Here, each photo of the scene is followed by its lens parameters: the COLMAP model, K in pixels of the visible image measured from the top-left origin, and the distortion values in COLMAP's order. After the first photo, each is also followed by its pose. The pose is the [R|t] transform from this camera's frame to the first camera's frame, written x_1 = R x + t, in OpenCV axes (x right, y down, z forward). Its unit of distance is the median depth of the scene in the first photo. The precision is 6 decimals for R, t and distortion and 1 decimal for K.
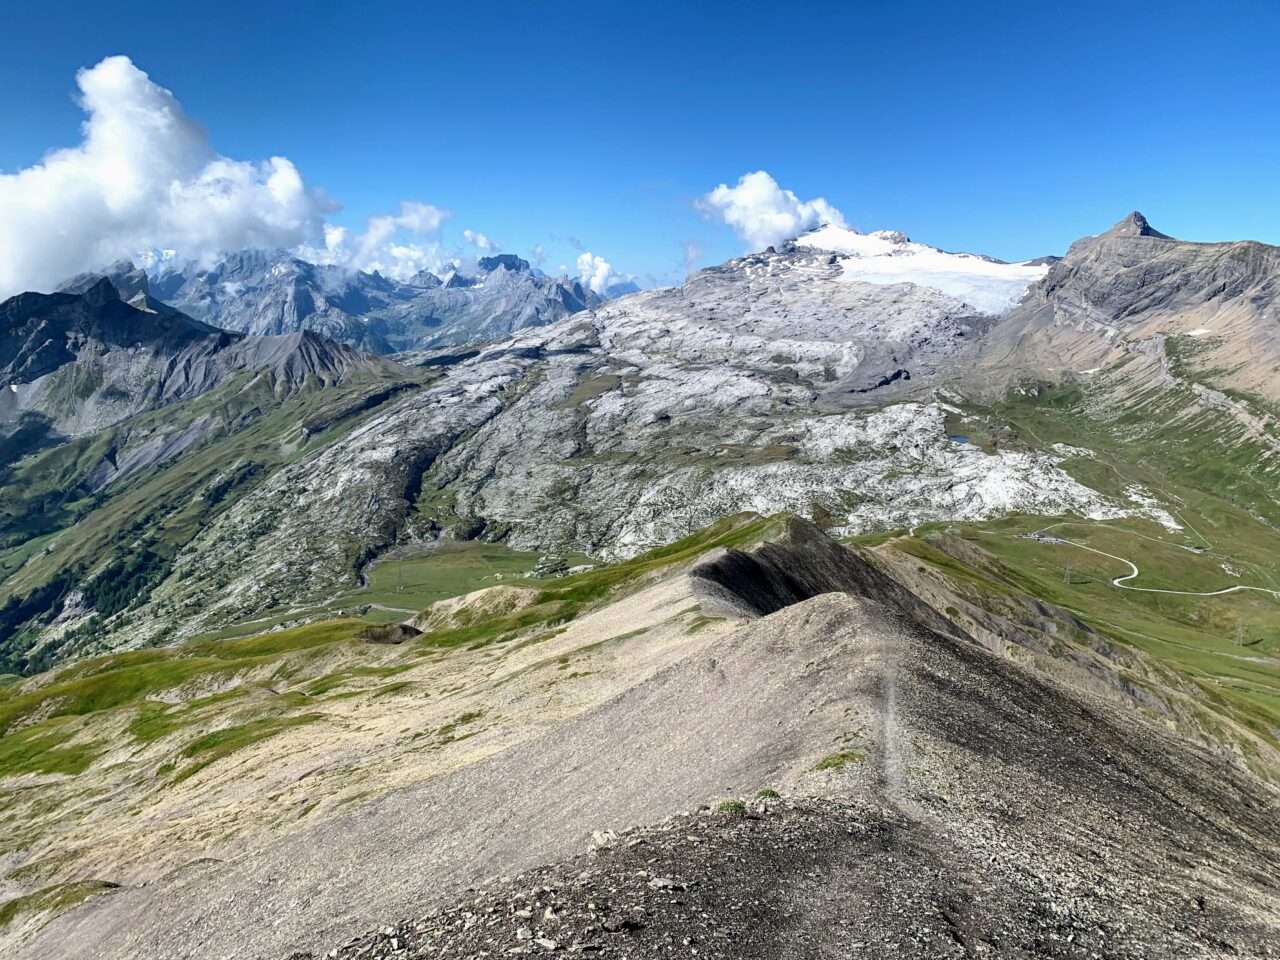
lens RADIAL K [[989.7, 0, 632.7], [0, 989.7, 468.6], [0, 0, 1]] dist [0.058581, -0.053808]
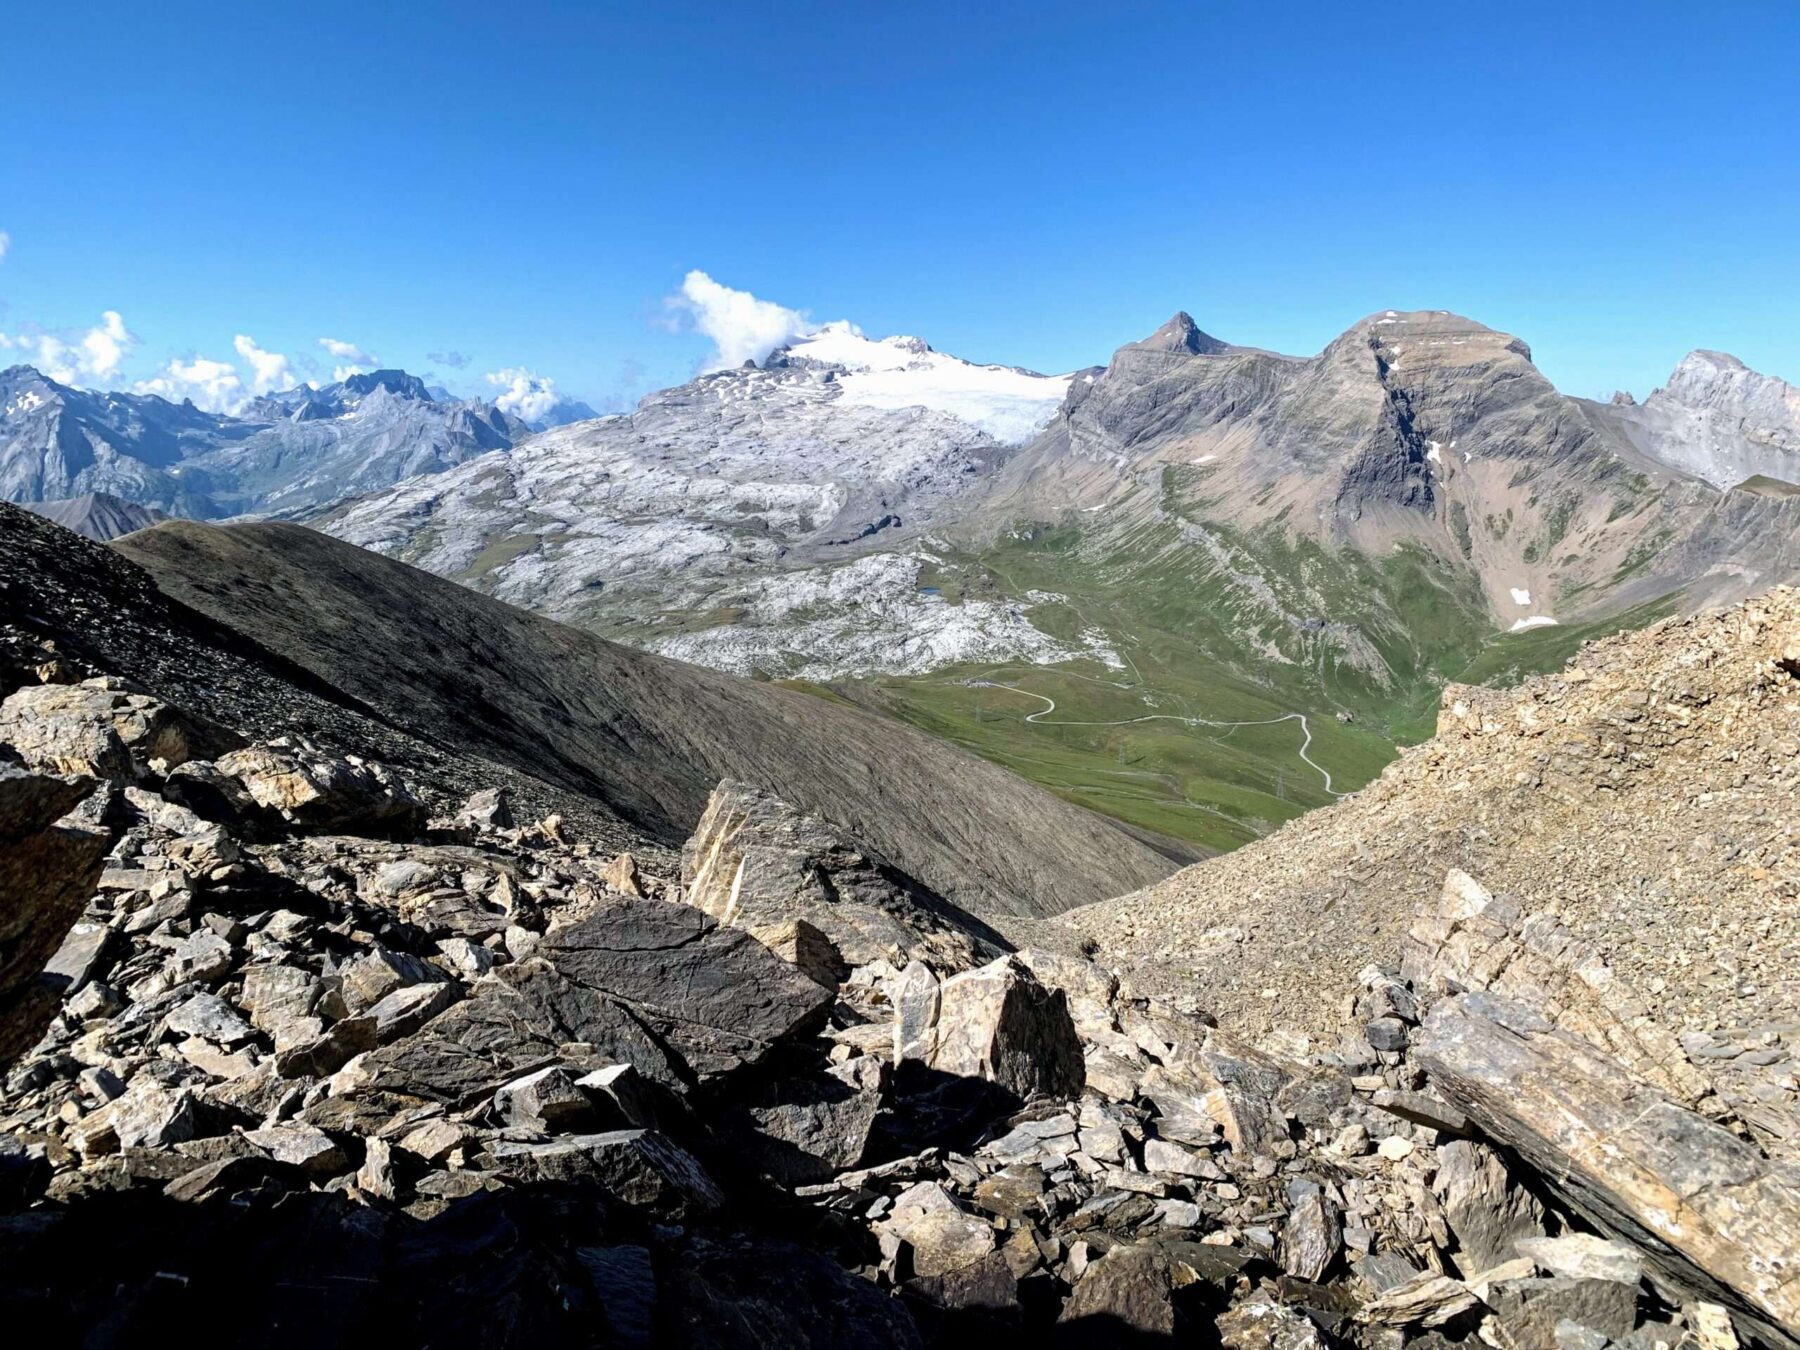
lens RADIAL K [[1391.8, 0, 898.2], [0, 1391.8, 687.6], [0, 0, 1]] dist [0.058581, -0.053808]
pose [[0.977301, -0.064182, 0.201898, 0.031684], [0.060796, 0.997887, 0.022933, 0.017383], [-0.202943, -0.010138, 0.979138, -0.132496]]
